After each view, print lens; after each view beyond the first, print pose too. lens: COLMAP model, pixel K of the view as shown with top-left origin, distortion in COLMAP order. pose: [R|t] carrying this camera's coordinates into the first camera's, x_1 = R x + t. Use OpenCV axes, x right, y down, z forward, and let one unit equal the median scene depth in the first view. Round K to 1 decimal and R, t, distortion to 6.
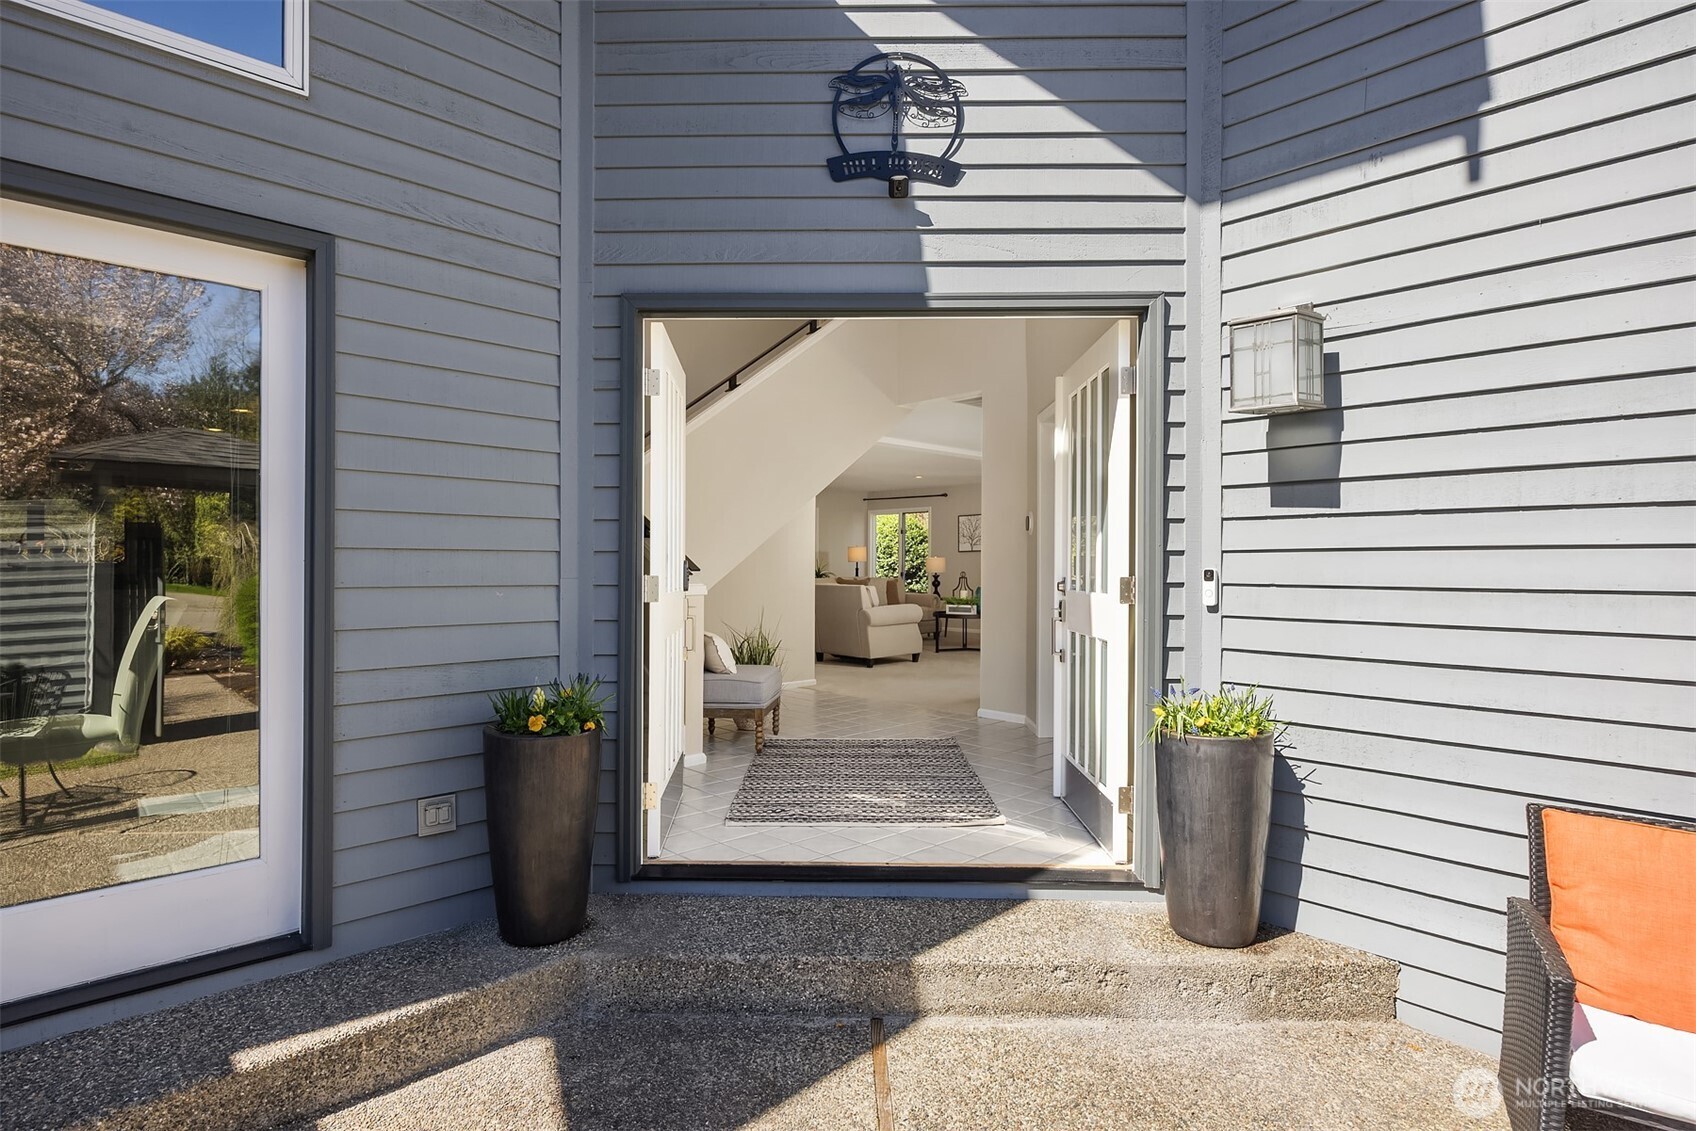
lens RADIAL K [[850.3, 0, 848.0], [0, 850.3, 565.5], [0, 0, 1]] dist [-0.002744, -0.000281]
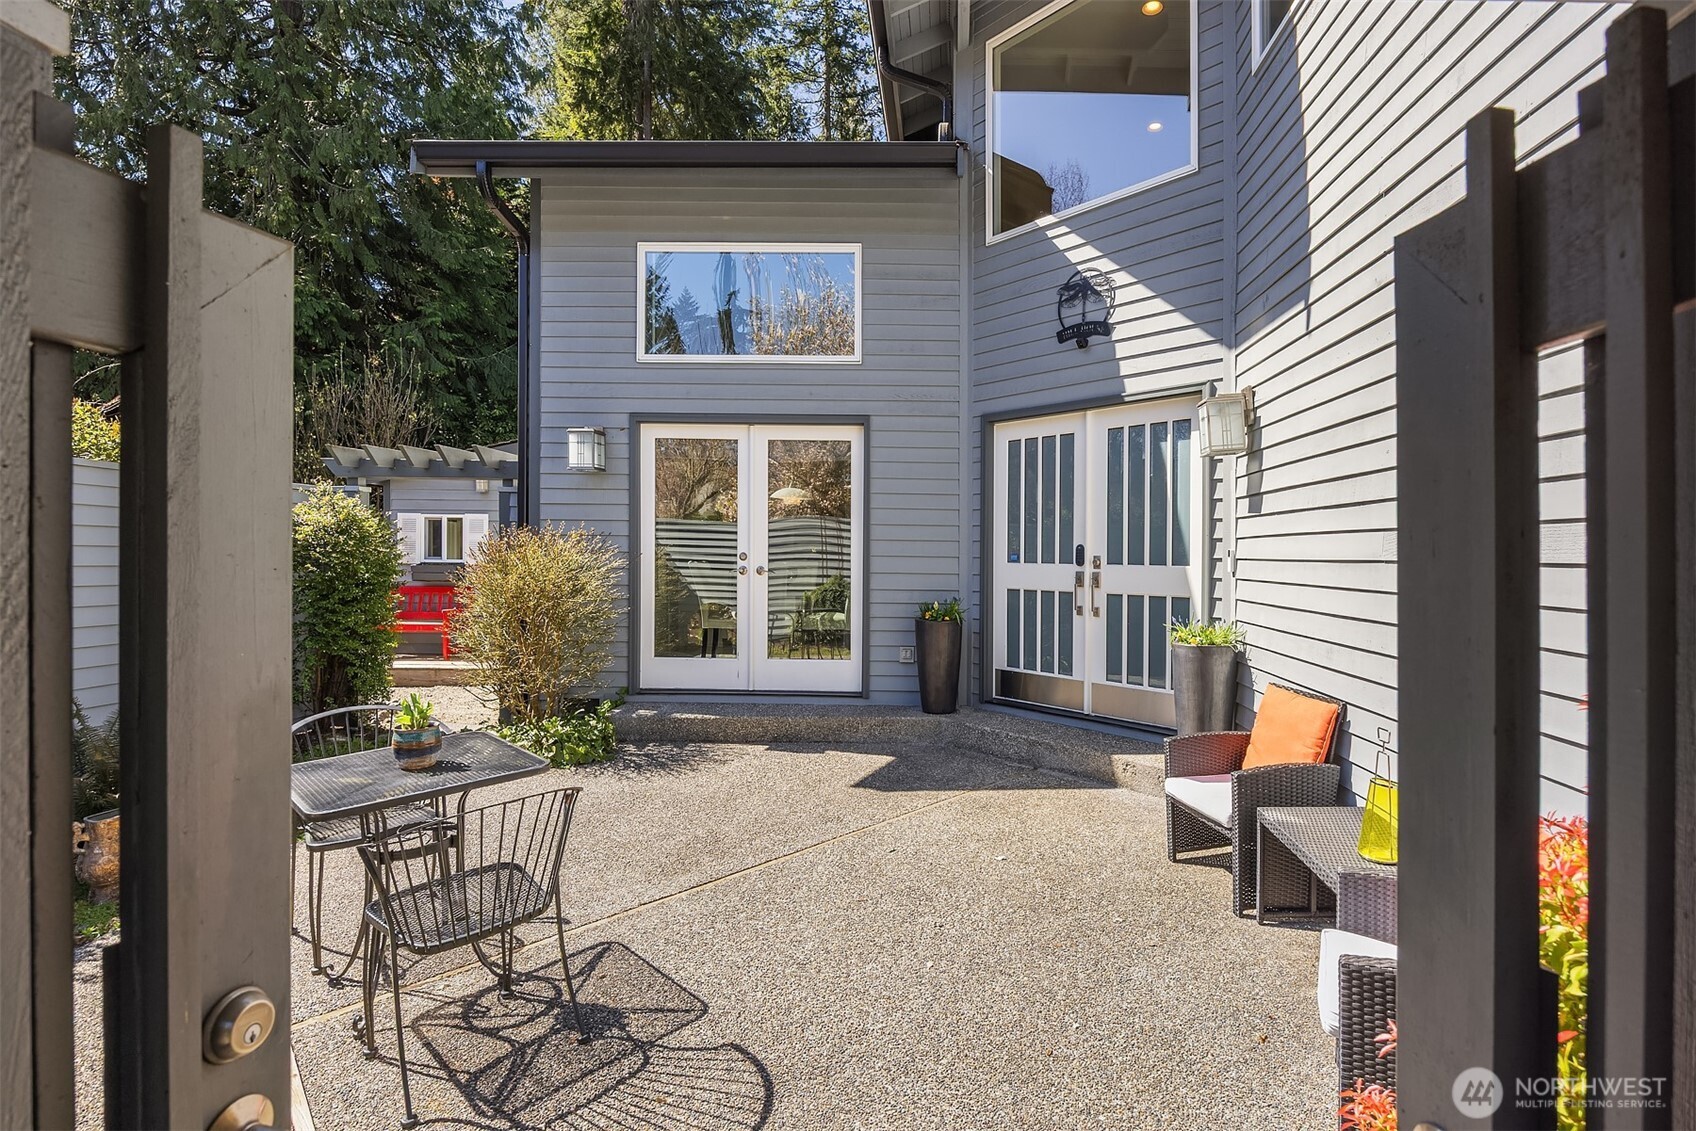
lens RADIAL K [[850.3, 0, 848.0], [0, 850.3, 565.5], [0, 0, 1]] dist [-0.002744, -0.000281]
pose [[0.615376, 0.019646, -0.787989, 1.207281], [-0.016373, 0.999792, 0.012141, 0.026348], [0.788064, 0.005431, 0.615569, -0.536911]]
